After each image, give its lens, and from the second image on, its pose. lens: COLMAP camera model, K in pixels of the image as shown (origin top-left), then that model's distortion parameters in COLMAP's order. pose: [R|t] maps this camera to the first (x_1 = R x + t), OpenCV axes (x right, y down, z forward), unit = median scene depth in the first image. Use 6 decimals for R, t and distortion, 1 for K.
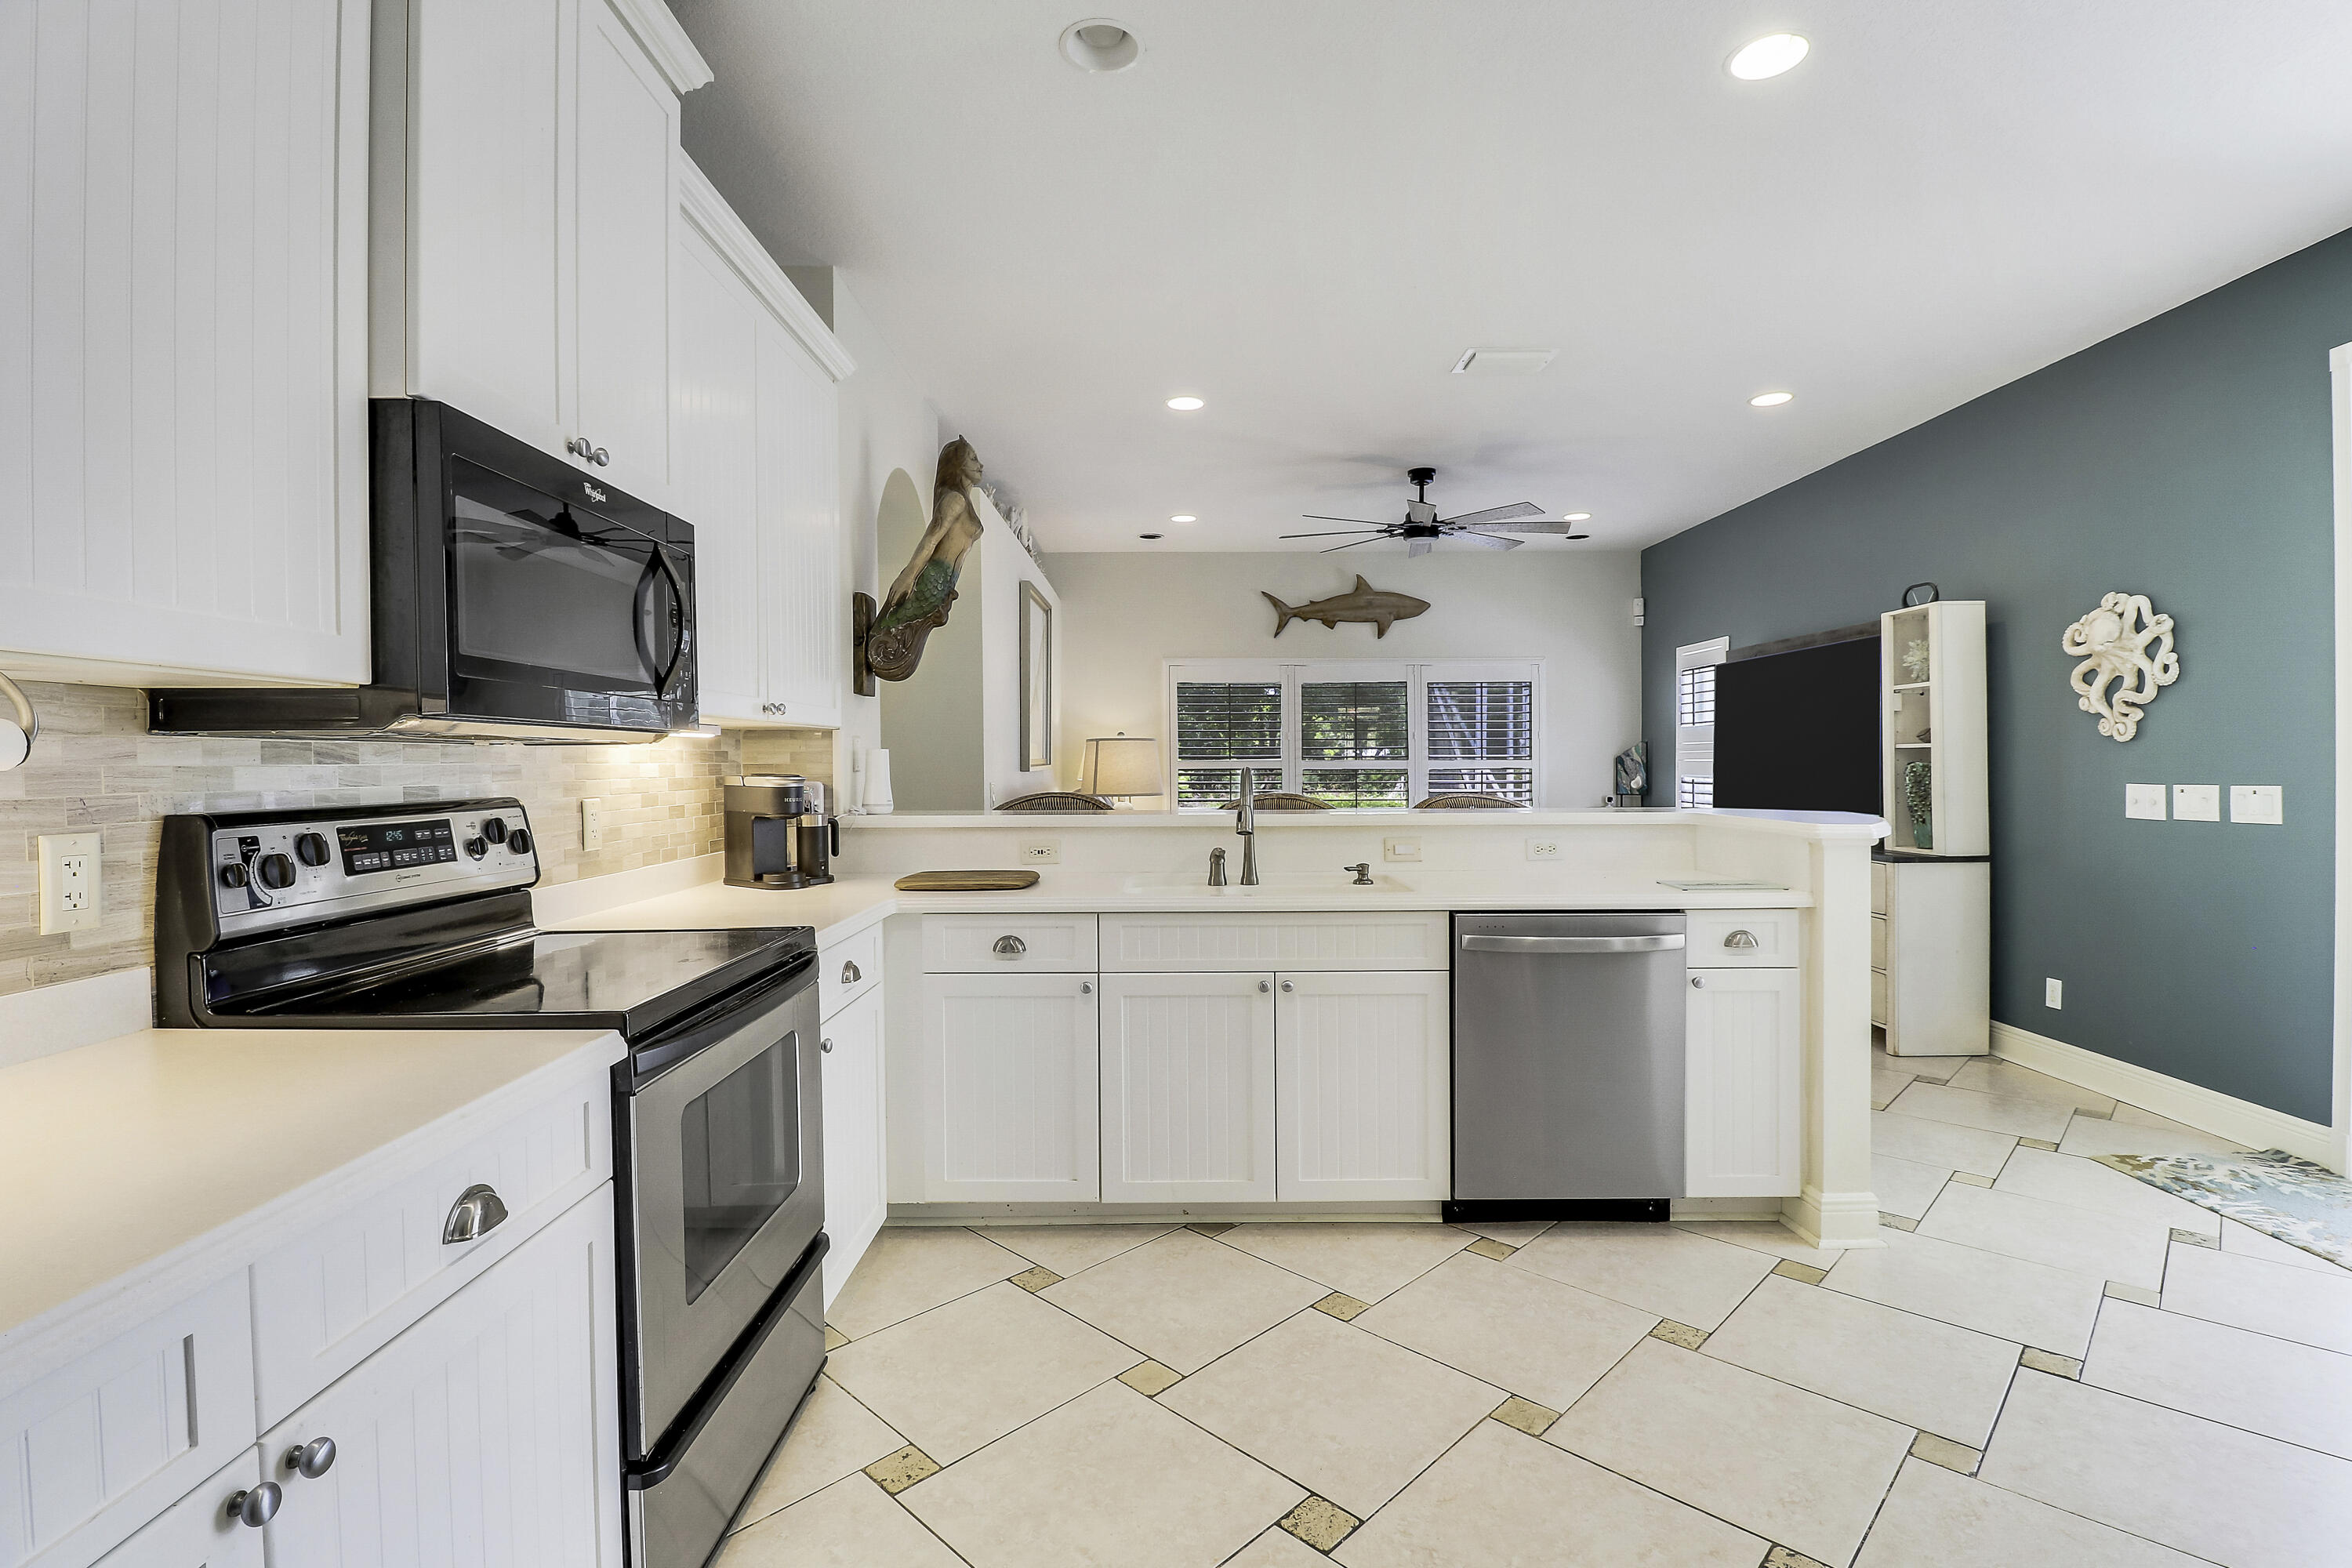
lens RADIAL K [[1096.2, 0, 1172.1], [0, 1096.2, 787.2], [0, 0, 1]] dist [-0.007906, -0.007437]
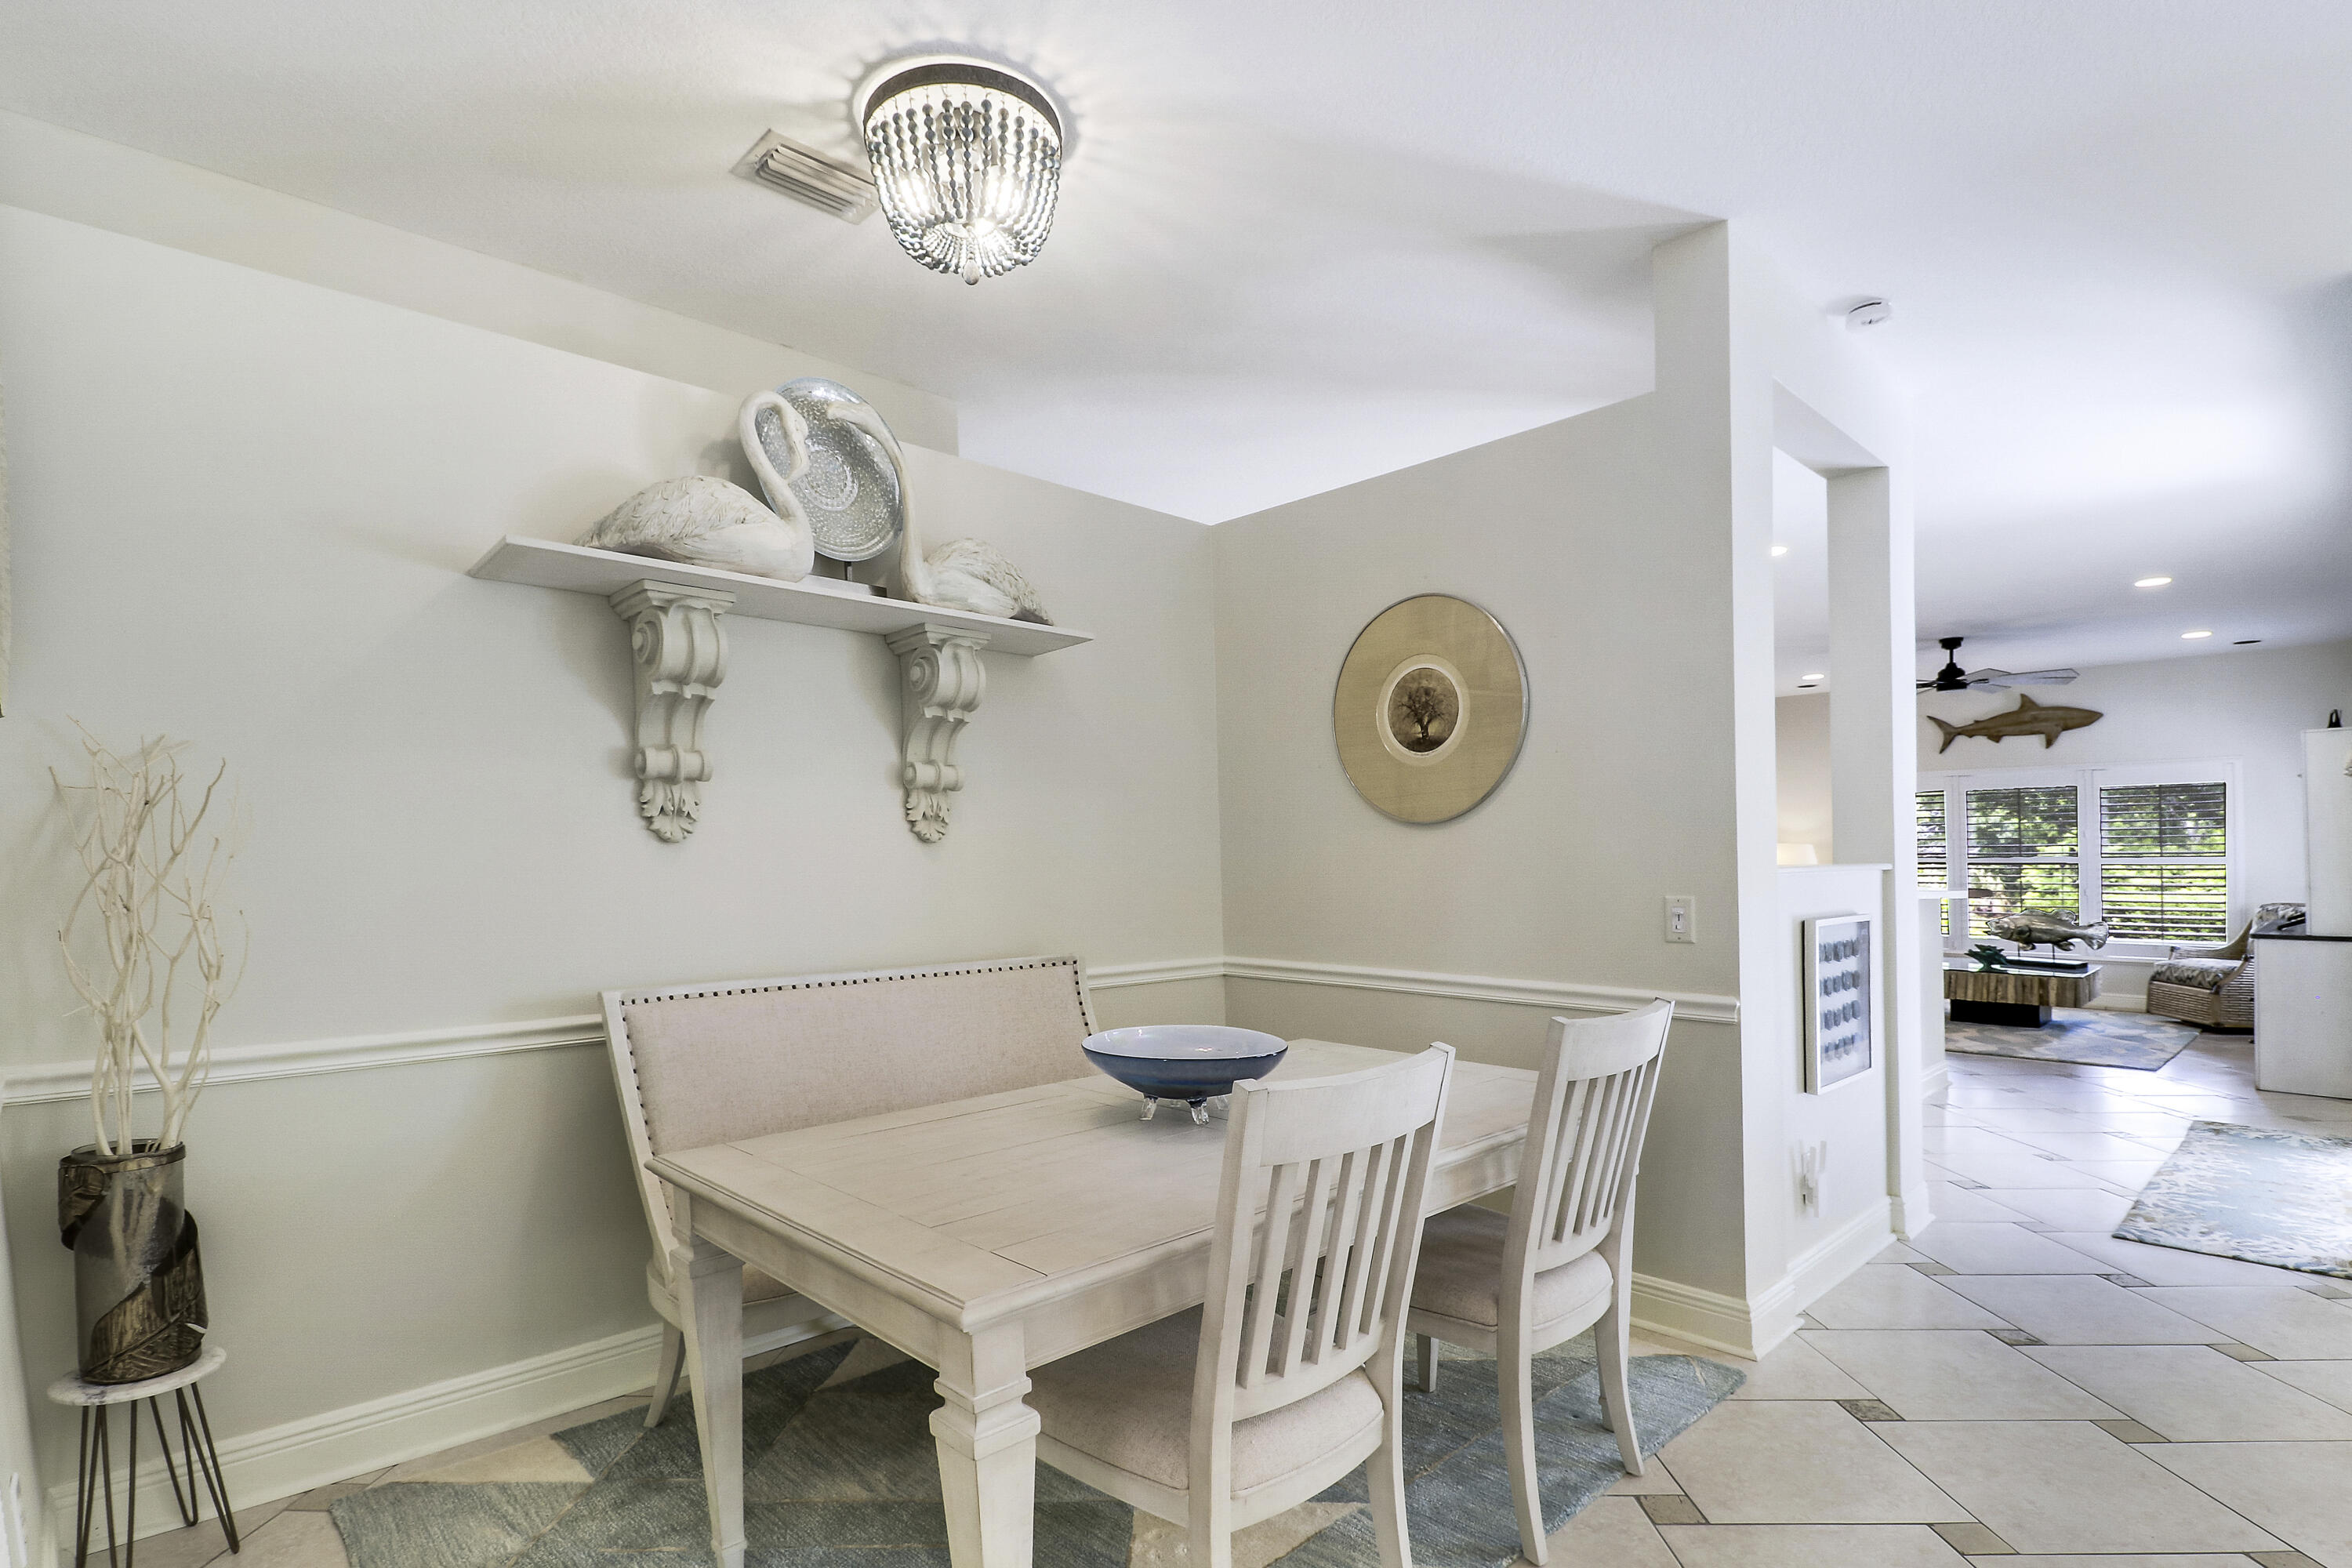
lens RADIAL K [[1145.0, 0, 1186.0], [0, 1145.0, 879.7], [0, 0, 1]] dist [-0.006514, -0.004085]
pose [[0.699083, 0.014919, -0.714885, 0.761728], [-0.017222, 0.999844, 0.004024, 0.018419], [0.714833, 0.009499, 0.699230, -0.840865]]
